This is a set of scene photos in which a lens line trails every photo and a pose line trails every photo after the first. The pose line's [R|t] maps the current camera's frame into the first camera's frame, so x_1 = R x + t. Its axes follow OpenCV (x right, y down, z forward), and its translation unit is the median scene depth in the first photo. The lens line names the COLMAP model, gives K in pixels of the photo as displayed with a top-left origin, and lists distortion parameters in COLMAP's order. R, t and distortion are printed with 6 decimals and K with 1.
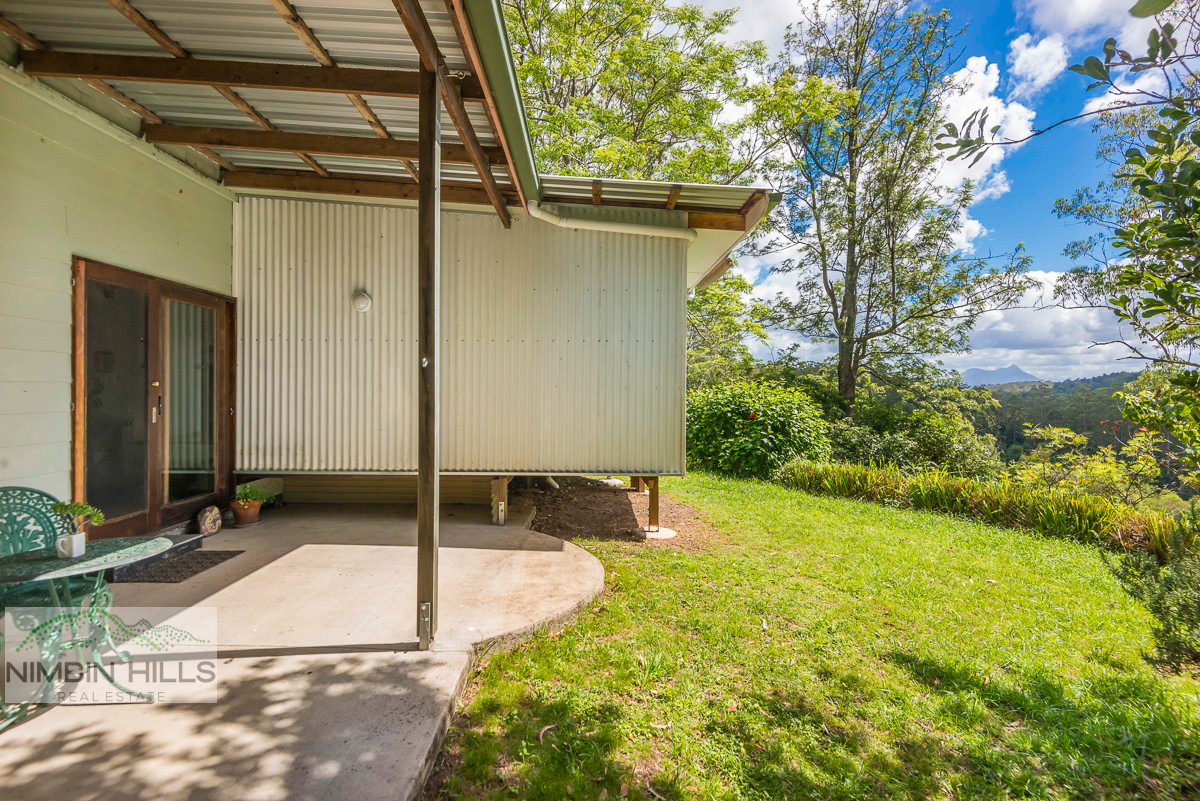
lens RADIAL K [[588.3, 0, 604.0], [0, 588.3, 395.5], [0, 0, 1]] dist [0.045302, -0.010733]
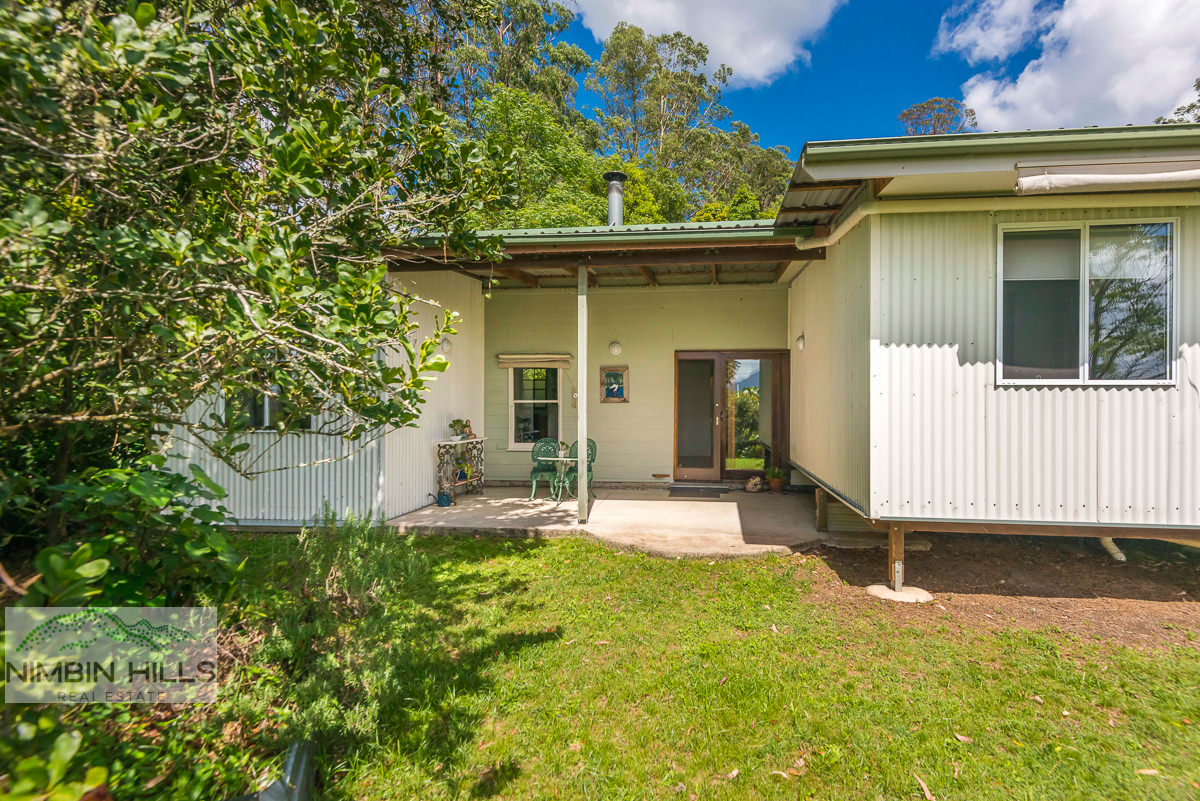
lens RADIAL K [[588.3, 0, 604.0], [0, 588.3, 395.5], [0, 0, 1]] dist [0.045302, -0.010733]
pose [[-0.135807, -0.000543, -0.990735, 1.464468], [-0.004927, 0.999988, 0.000127, -0.060901], [0.990723, 0.004899, -0.135808, 1.069660]]
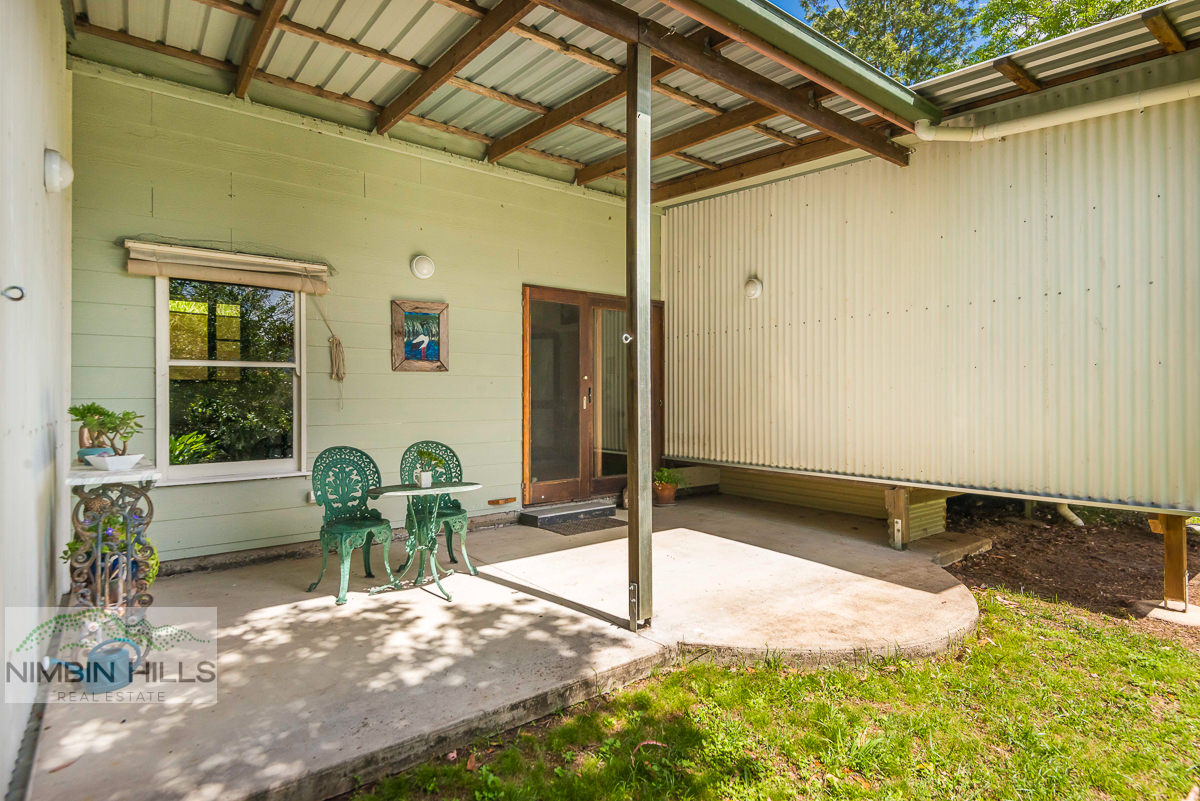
lens RADIAL K [[663.9, 0, 601.6], [0, 663.9, 388.0], [0, 0, 1]] dist [0.087434, -0.050541]
pose [[0.621131, -0.020007, -0.783451, 0.410369], [0.003420, 0.999734, -0.022819, 0.039221], [0.783699, 0.011494, 0.621034, 0.205272]]
